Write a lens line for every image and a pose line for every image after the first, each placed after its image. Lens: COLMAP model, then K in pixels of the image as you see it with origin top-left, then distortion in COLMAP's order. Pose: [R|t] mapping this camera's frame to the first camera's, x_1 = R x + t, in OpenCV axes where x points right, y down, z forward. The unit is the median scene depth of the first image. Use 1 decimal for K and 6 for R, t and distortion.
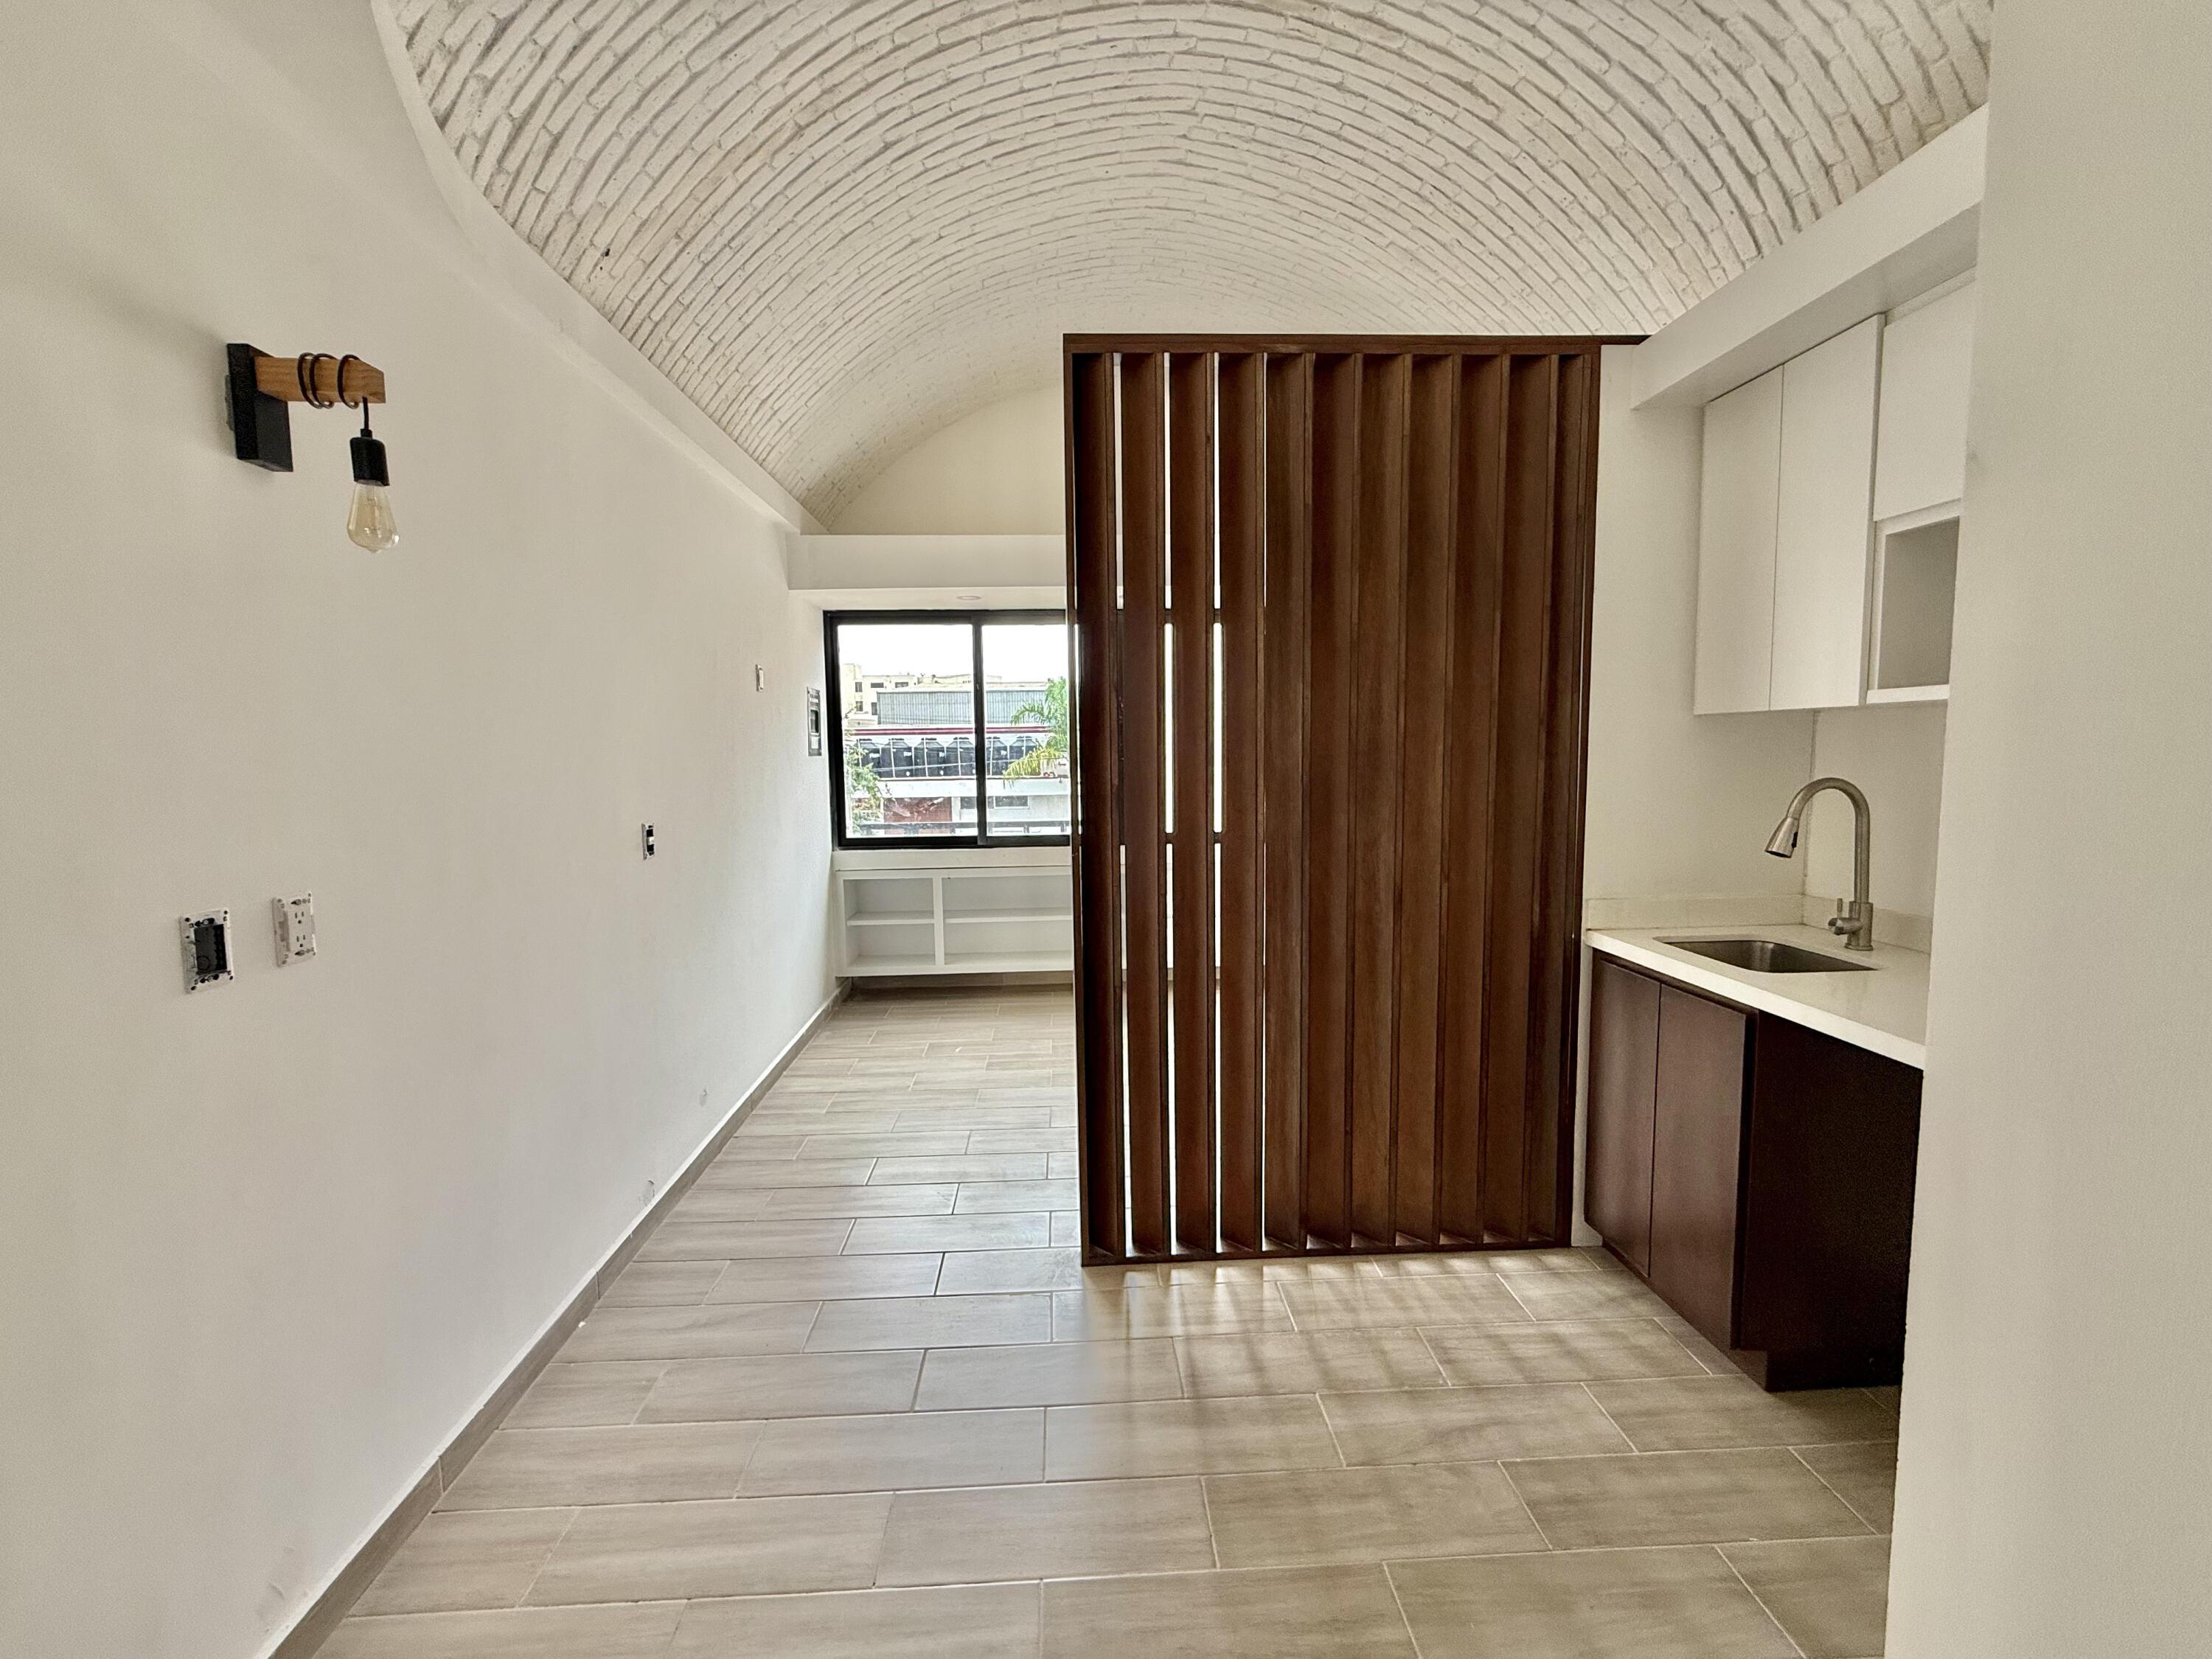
lens RADIAL K [[883.5, 0, 1098.7], [0, 883.5, 829.2], [0, 0, 1]] dist [-0.000112, -0.000128]
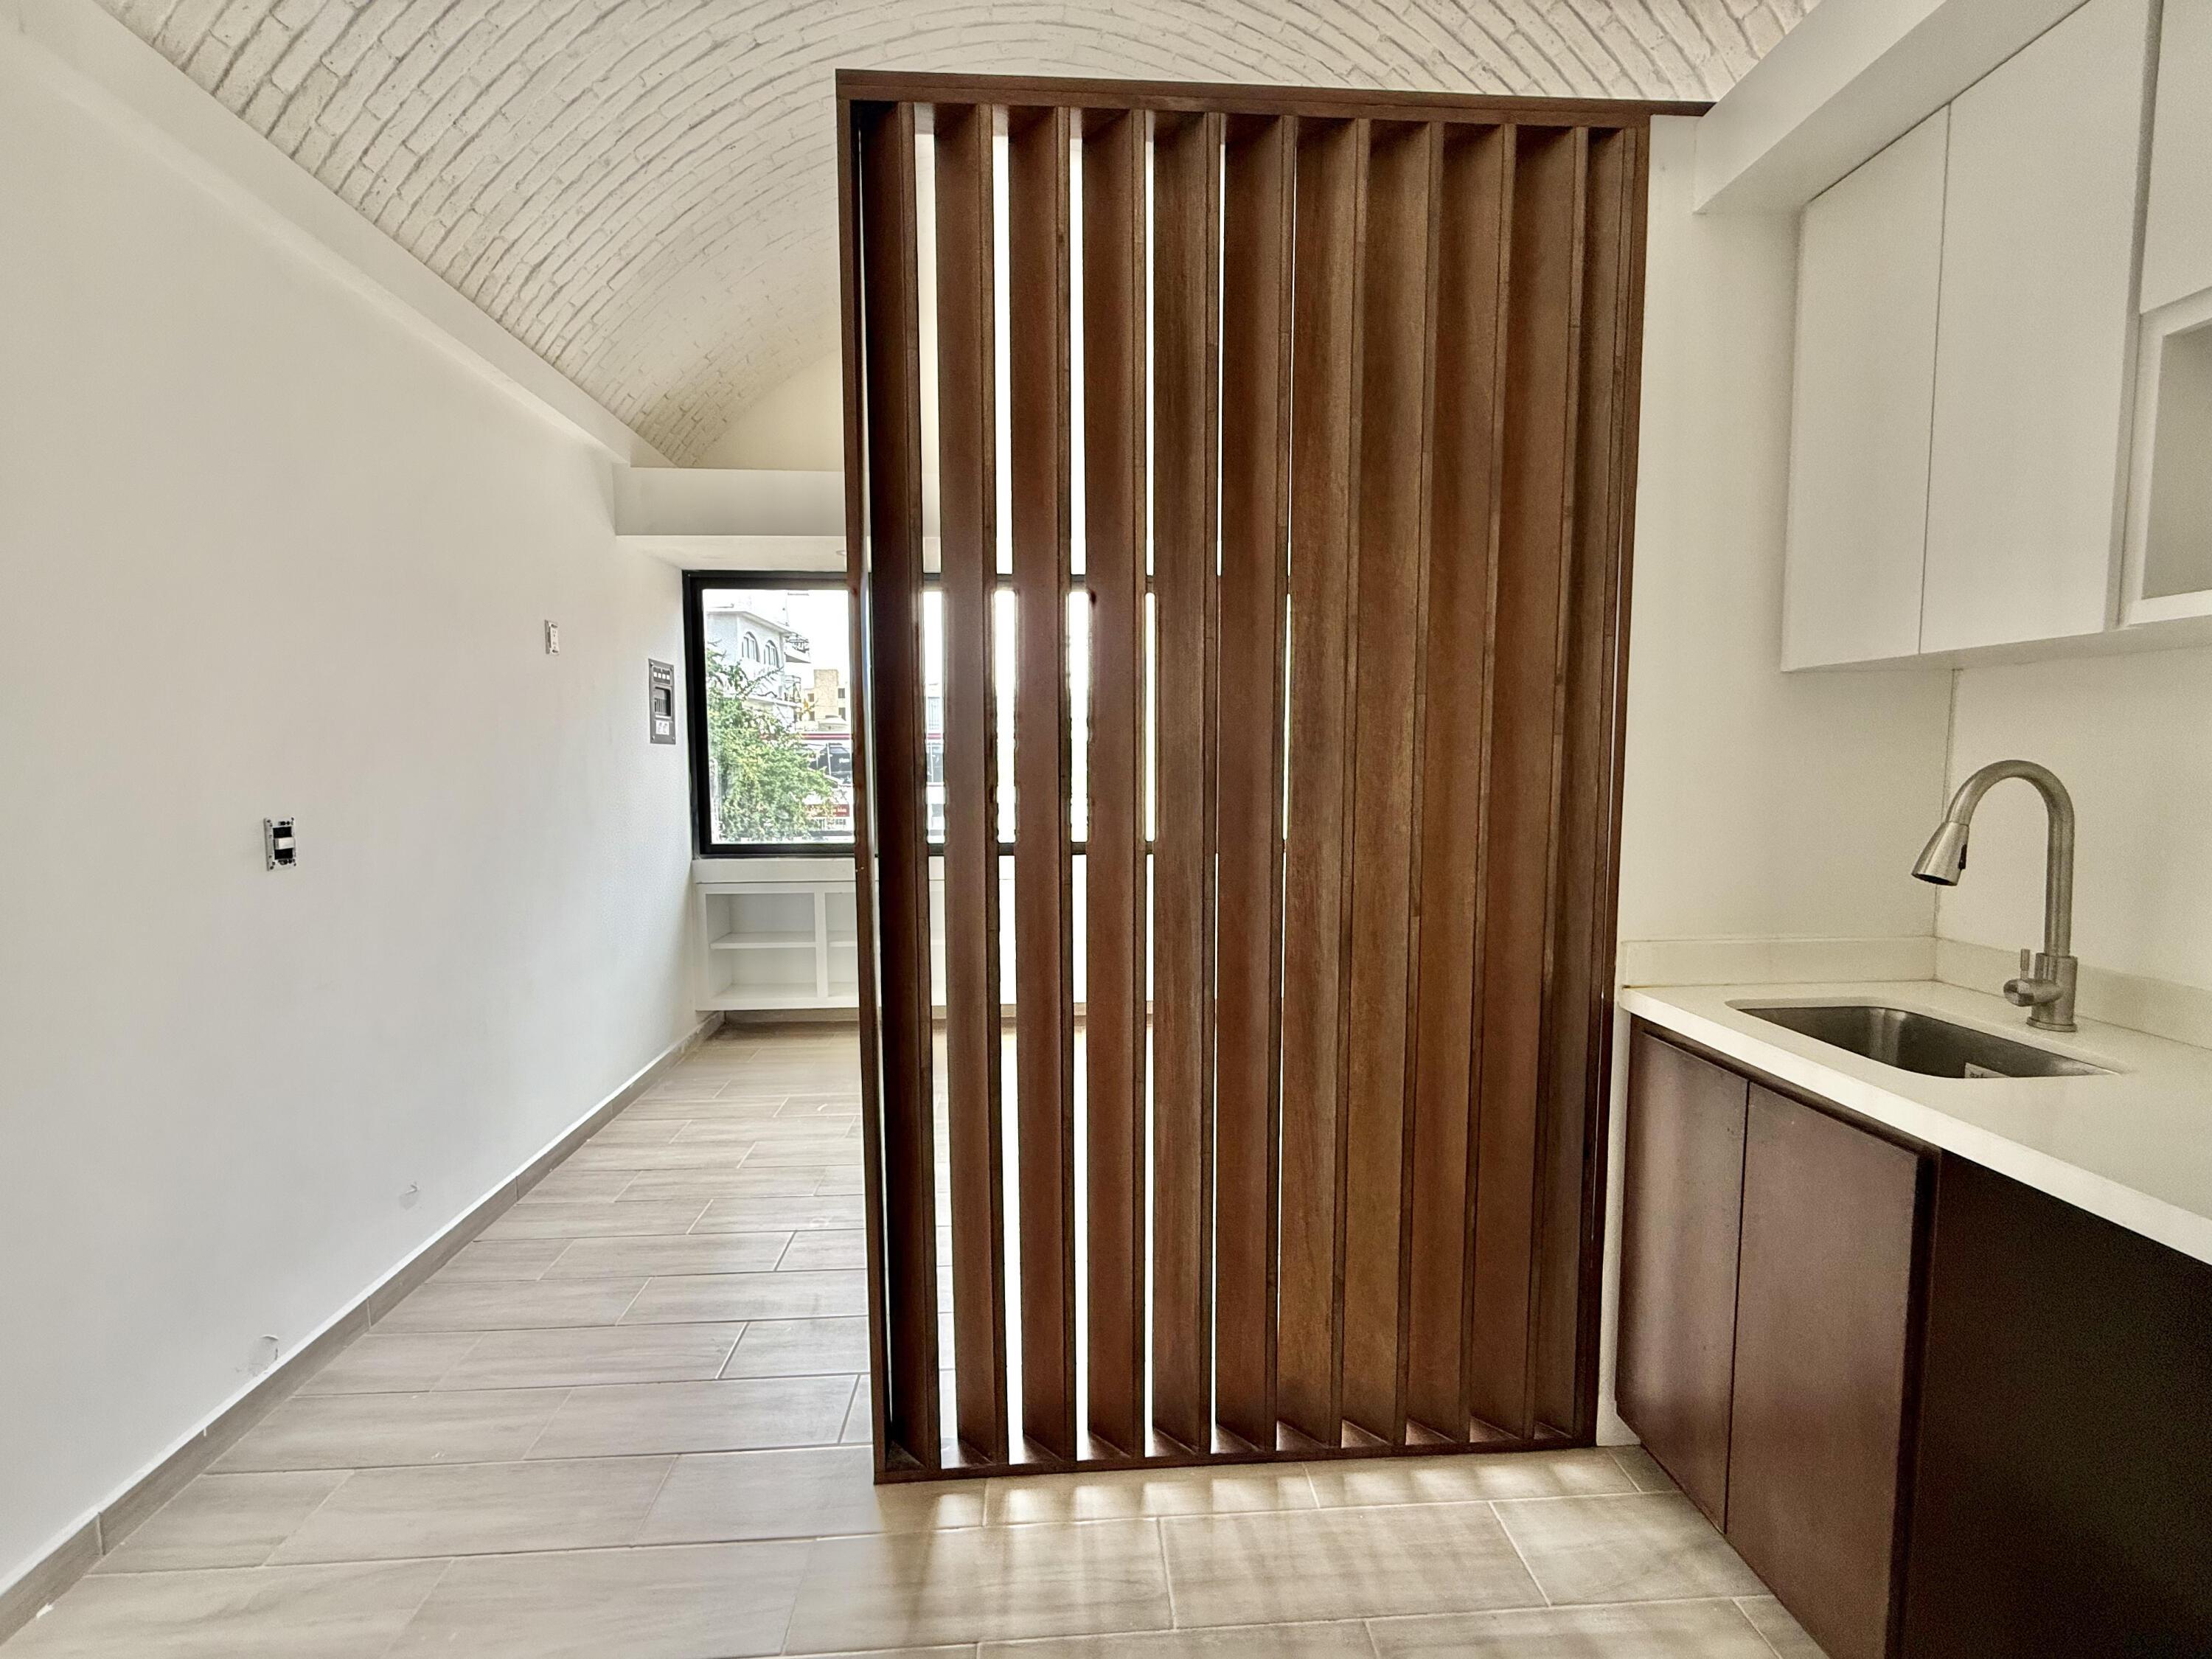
lens RADIAL K [[883.5, 0, 1100.5], [0, 883.5, 830.3], [0, 0, 1]] dist [-0.000112, -0.000128]
pose [[0.999785, 0.009568, 0.018404, 0.138857], [-0.009378, 0.999902, -0.010380, 0.004385], [-0.018501, 0.010205, 0.999777, 0.330212]]
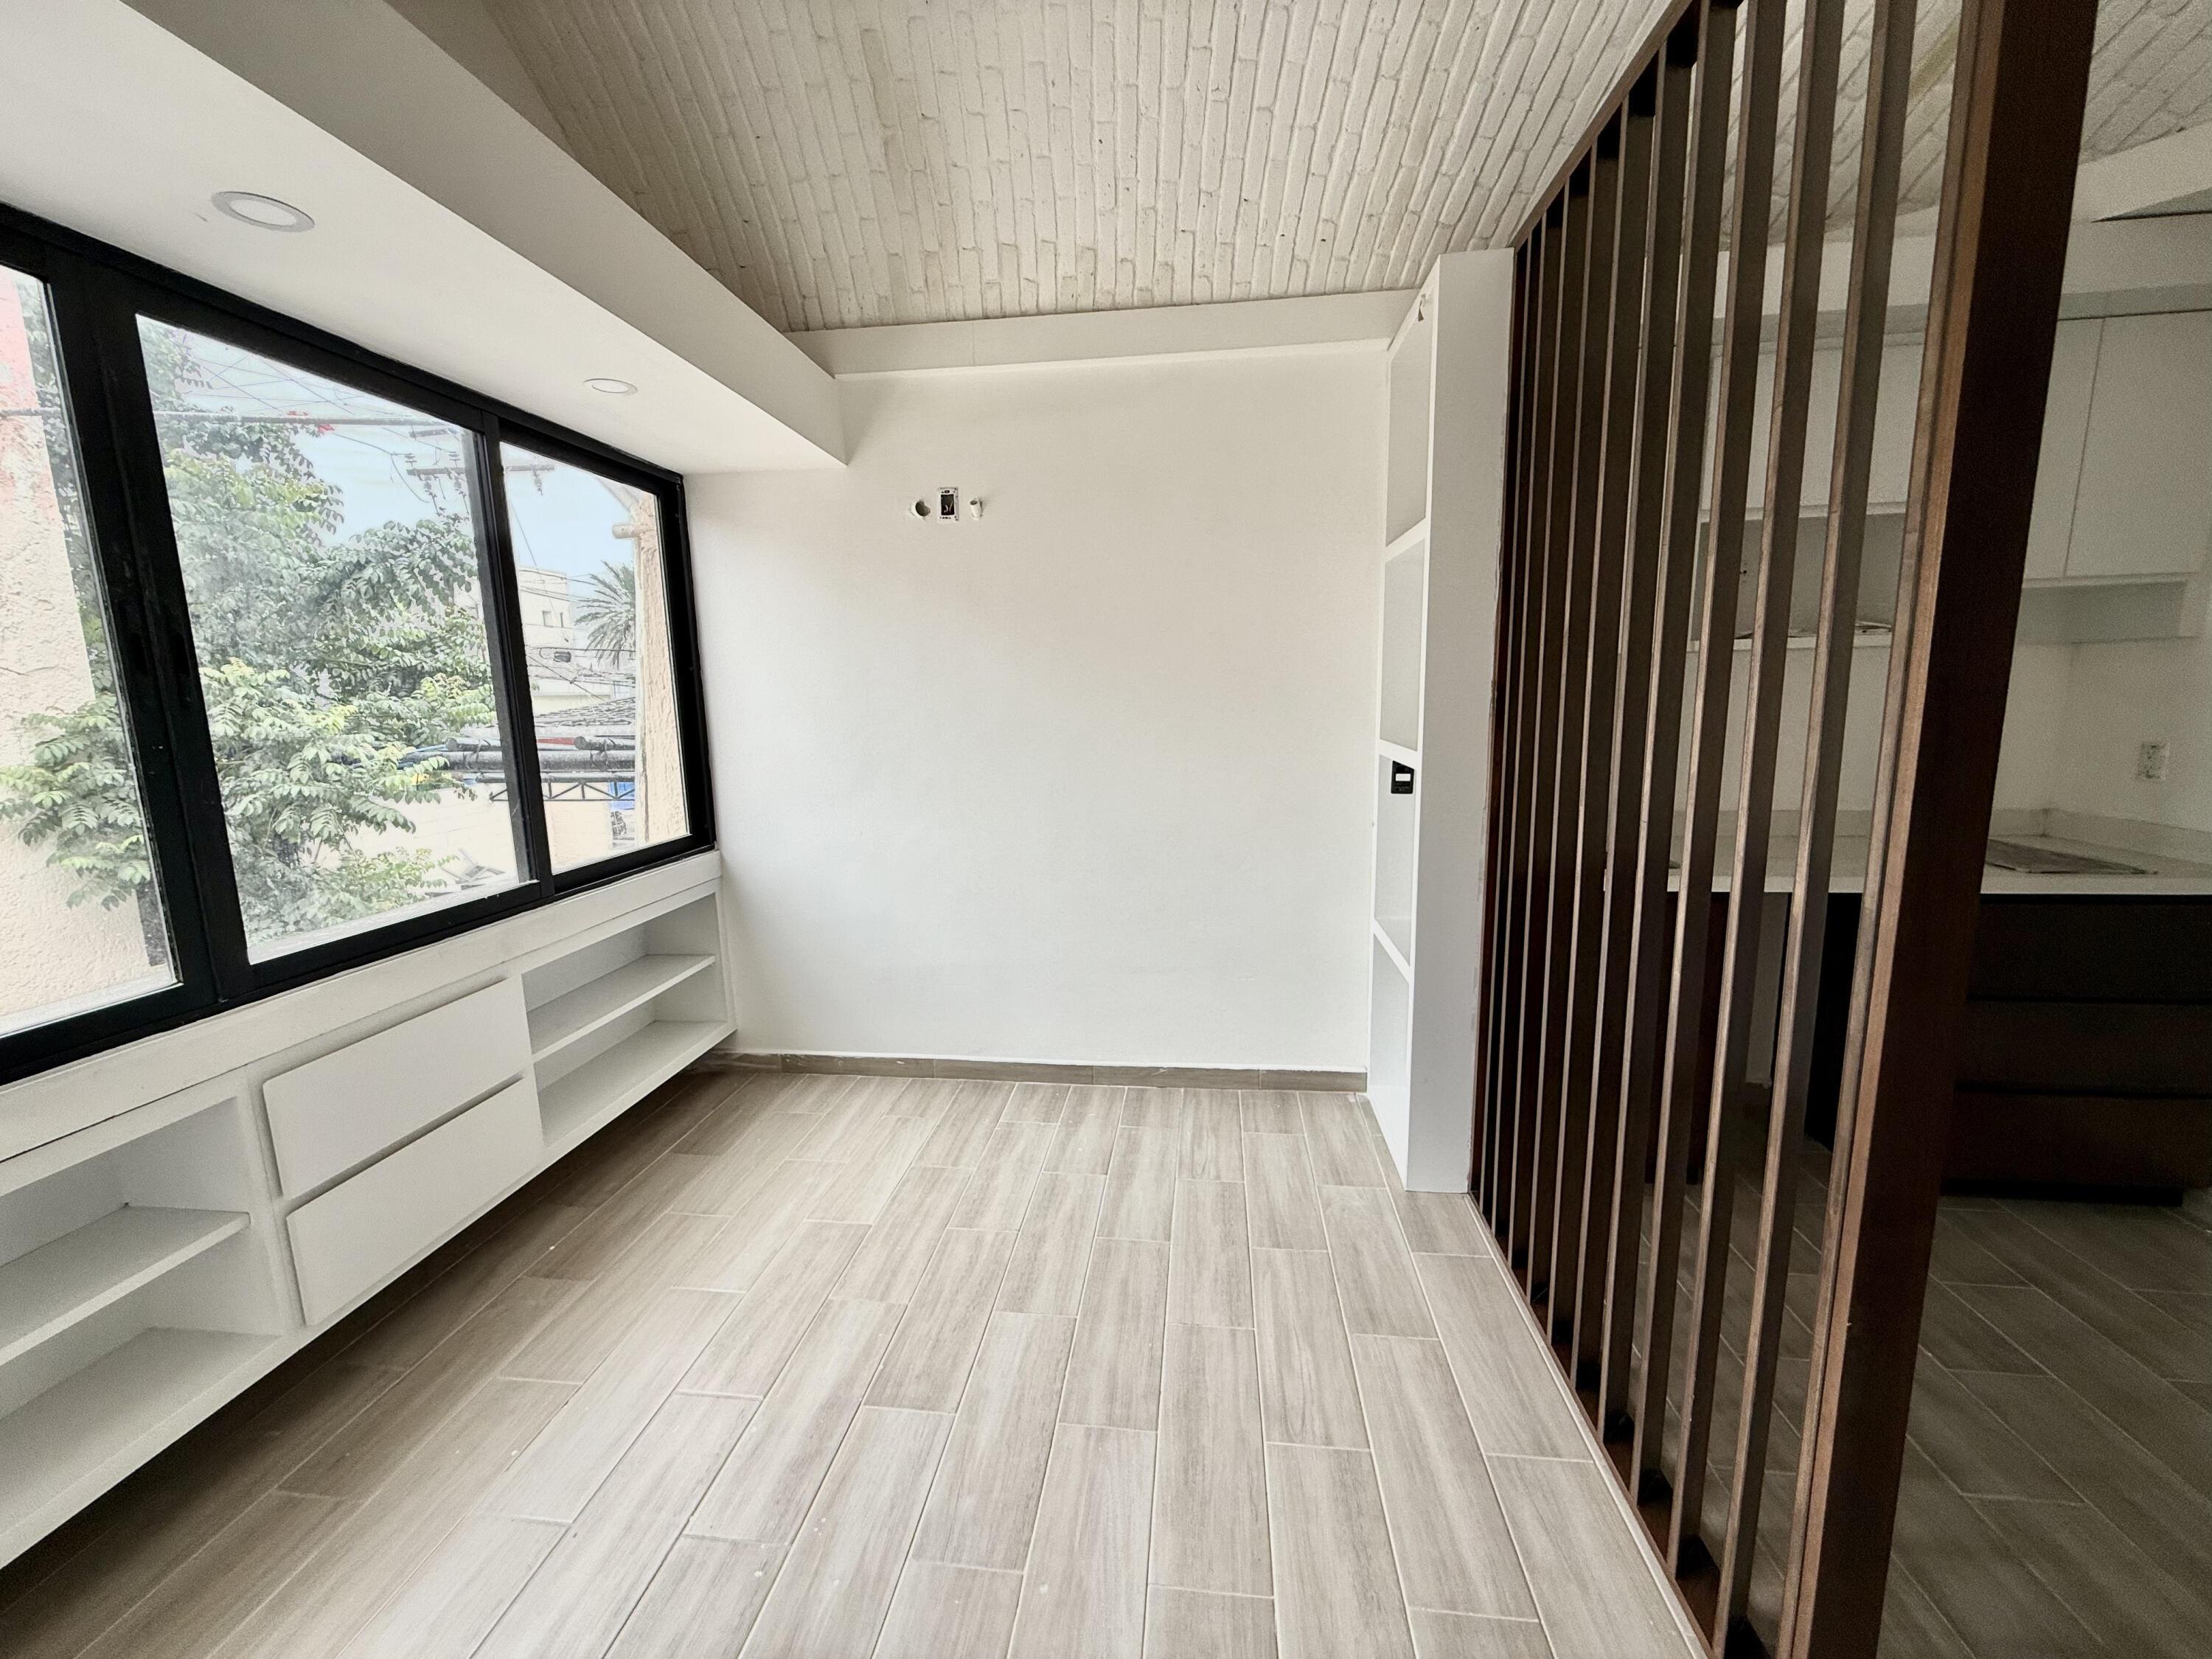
lens RADIAL K [[883.5, 0, 1093.6], [0, 883.5, 828.0], [0, 0, 1]] dist [-0.000112, -0.000128]
pose [[0.159658, -0.141982, 0.976909, -0.467019], [0.105988, 0.986348, 0.126032, -0.110178], [-0.981466, 0.083418, 0.172527, 1.298527]]
